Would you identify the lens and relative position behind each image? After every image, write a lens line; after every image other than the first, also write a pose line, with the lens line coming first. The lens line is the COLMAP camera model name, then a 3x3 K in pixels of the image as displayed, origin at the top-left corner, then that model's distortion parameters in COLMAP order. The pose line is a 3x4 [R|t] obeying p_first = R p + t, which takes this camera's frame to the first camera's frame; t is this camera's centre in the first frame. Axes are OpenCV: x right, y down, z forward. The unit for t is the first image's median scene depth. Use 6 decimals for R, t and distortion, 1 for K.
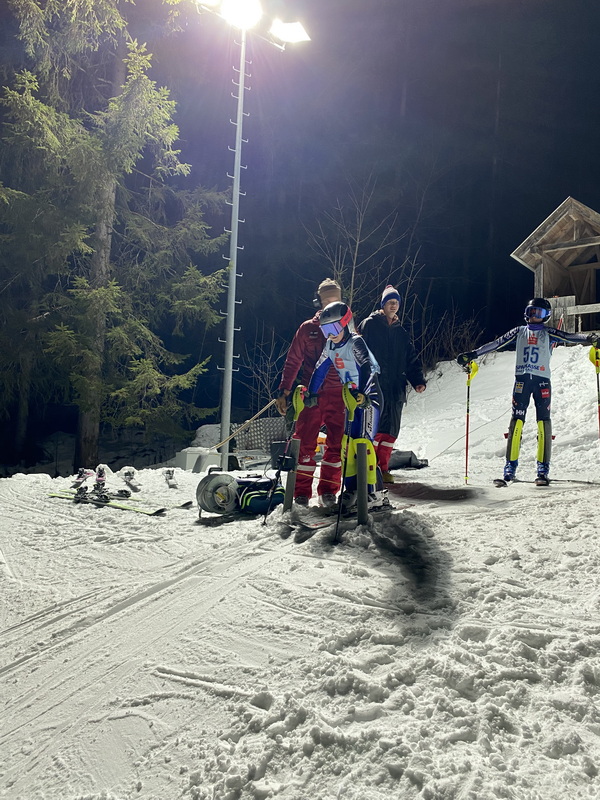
lens RADIAL K [[596.6, 0, 303.2], [0, 596.6, 399.5], [0, 0, 1]] dist [0.017816, -0.019994]
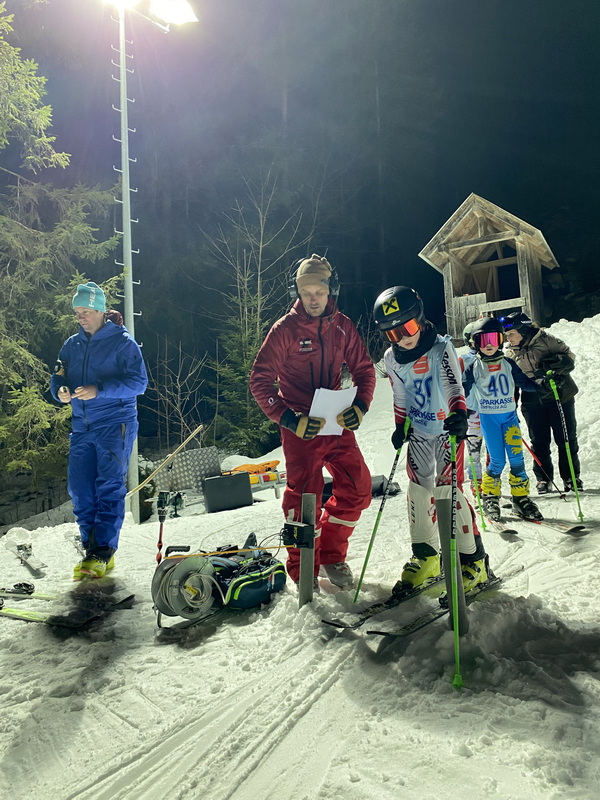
lens RADIAL K [[596.6, 0, 301.5], [0, 596.6, 393.3], [0, 0, 1]] dist [0.017816, -0.019994]
pose [[0.980370, -0.072969, 0.183165, -0.044581], [0.078991, 0.996542, -0.025790, -0.009134], [-0.180649, 0.039752, 0.982744, 0.120617]]
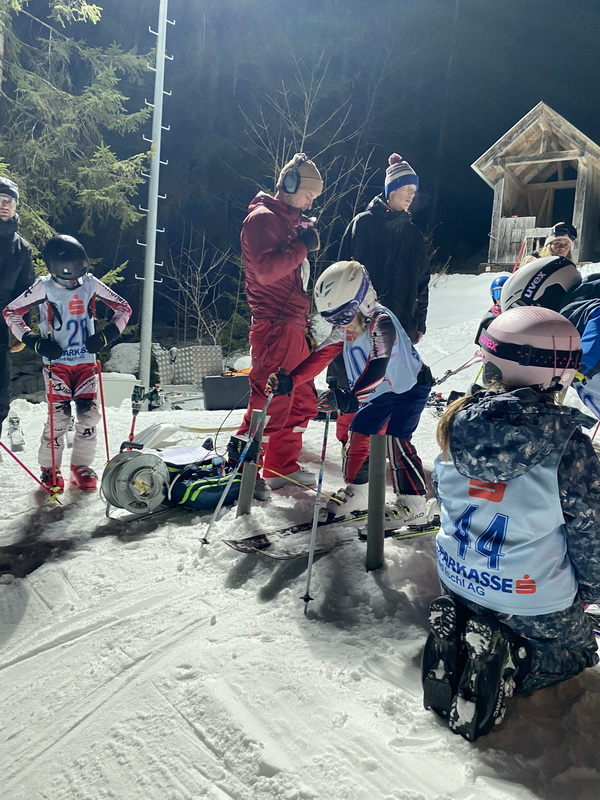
lens RADIAL K [[596.6, 0, 306.3], [0, 596.6, 401.9], [0, 0, 1]] dist [0.017816, -0.019994]
pose [[0.990733, 0.023682, 0.133740, -0.015970], [-0.043201, 0.988490, 0.144990, -0.012404], [-0.128767, -0.149424, 0.980353, 0.125667]]
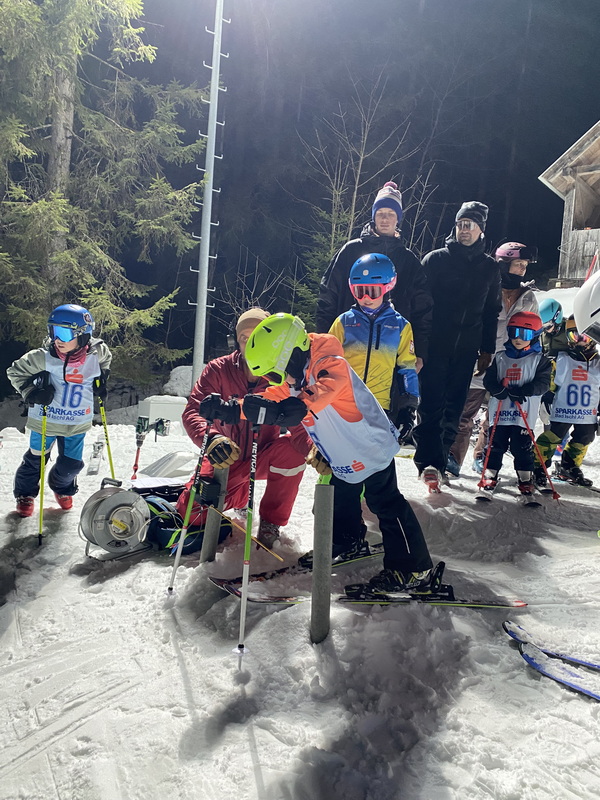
lens RADIAL K [[596.6, 0, 296.5], [0, 596.6, 399.0], [0, 0, 1]] dist [0.017816, -0.019994]
pose [[0.999488, 0.030463, -0.009812, 0.022411], [-0.029127, 0.992879, 0.115515, -0.019075], [0.013261, -0.115170, 0.993257, 0.138618]]
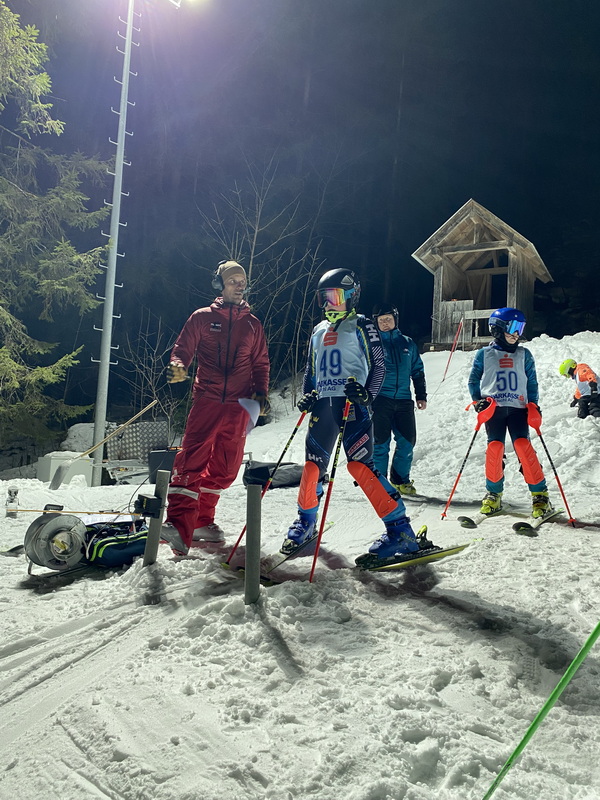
lens RADIAL K [[596.6, 0, 295.5], [0, 596.6, 401.7], [0, 0, 1]] dist [0.017816, -0.019994]
pose [[0.986264, 0.025625, 0.163174, 0.008735], [-0.027815, 0.999551, 0.011152, -0.010020], [-0.162815, -0.015538, 0.986534, 0.087641]]
